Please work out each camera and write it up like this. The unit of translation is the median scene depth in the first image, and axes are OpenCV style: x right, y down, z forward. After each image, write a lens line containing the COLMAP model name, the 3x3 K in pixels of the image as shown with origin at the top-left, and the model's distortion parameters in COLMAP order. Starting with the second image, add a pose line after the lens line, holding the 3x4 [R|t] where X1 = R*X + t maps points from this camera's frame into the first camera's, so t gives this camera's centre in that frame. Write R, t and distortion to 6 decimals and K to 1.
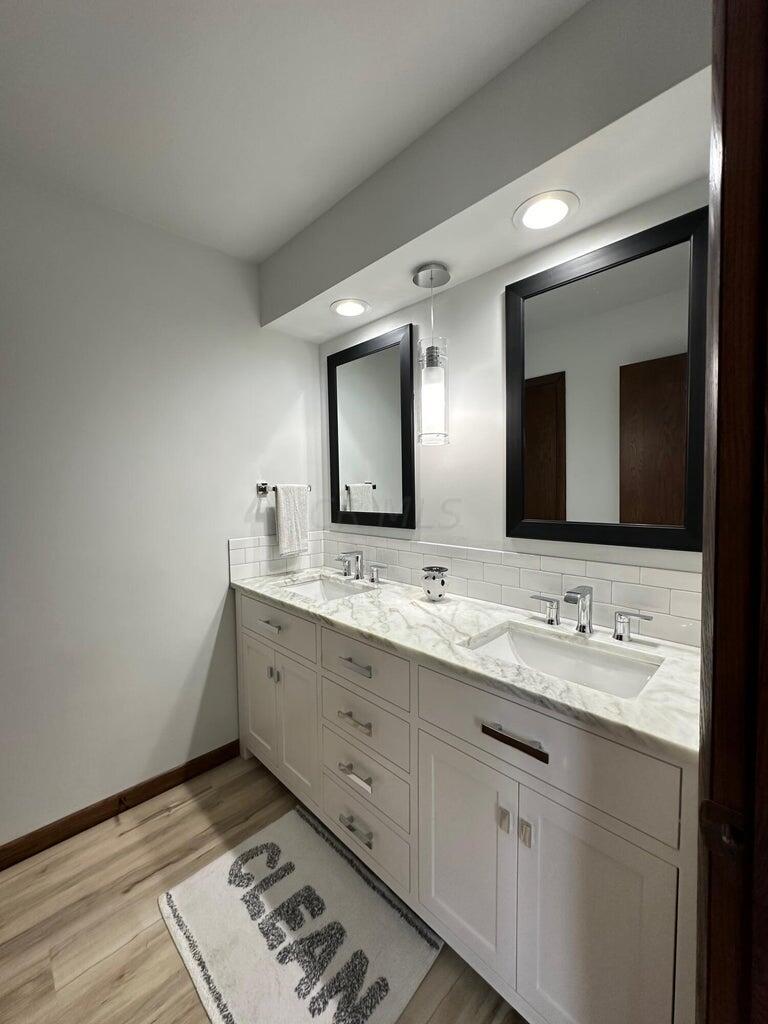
lens RADIAL K [[408.2, 0, 383.4], [0, 408.2, 509.1], [0, 0, 1]] dist [-0.002240, 0.000654]
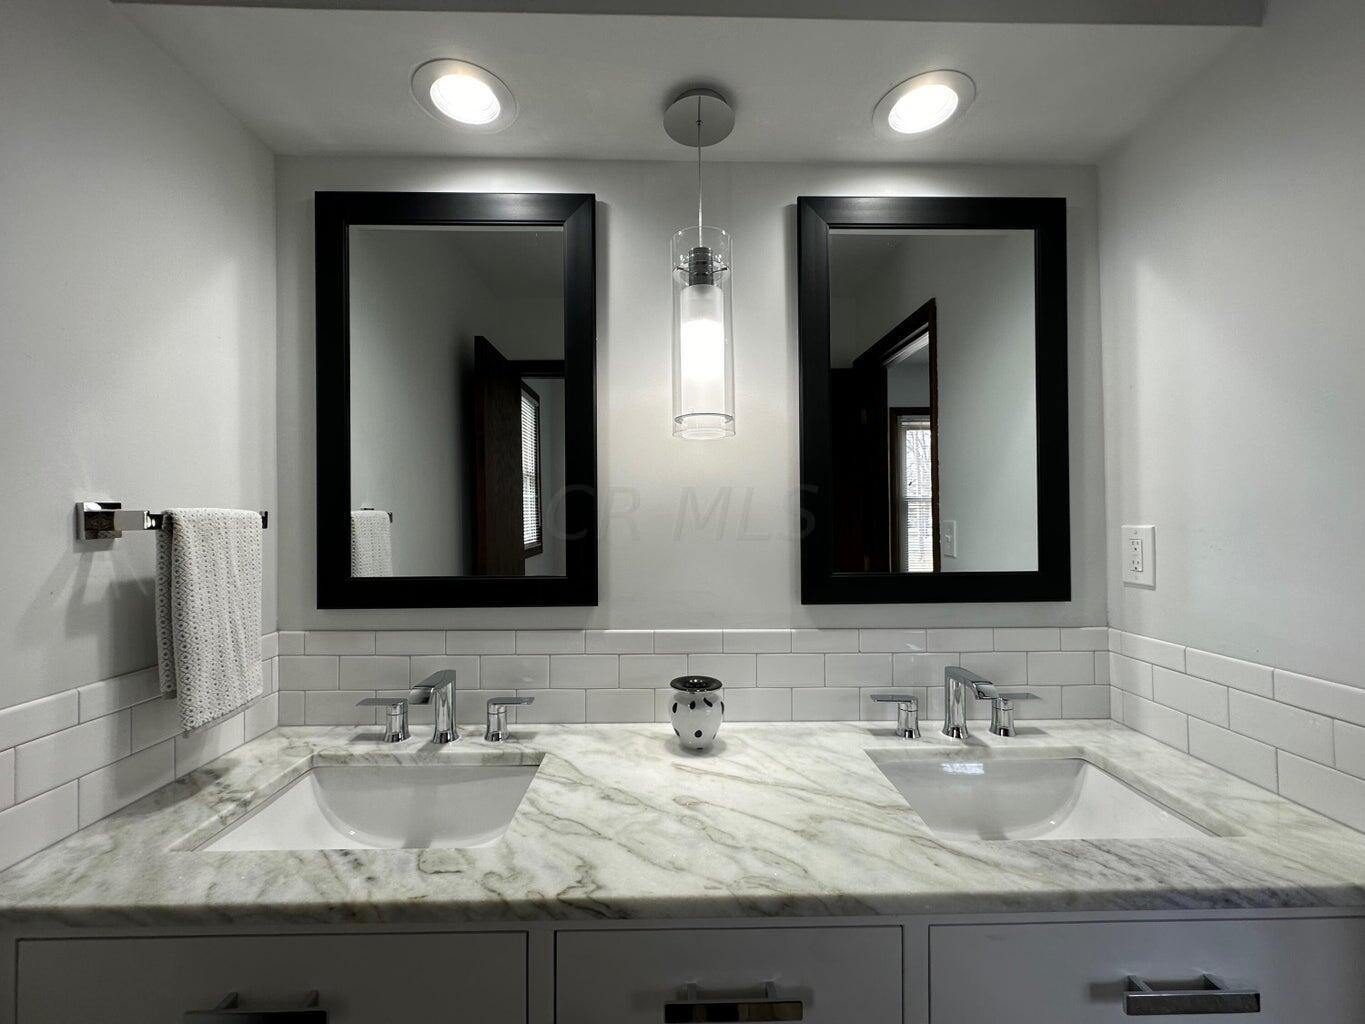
lens RADIAL K [[544.1, 0, 682.5], [0, 544.1, 512.0], [0, 0, 1]] dist [-0.002240, 0.000654]
pose [[0.687271, 0.017617, 0.726188, -0.380067], [0.033479, 0.997875, -0.055893, -0.026947], [-0.725630, 0.062726, 0.685221, 0.550810]]
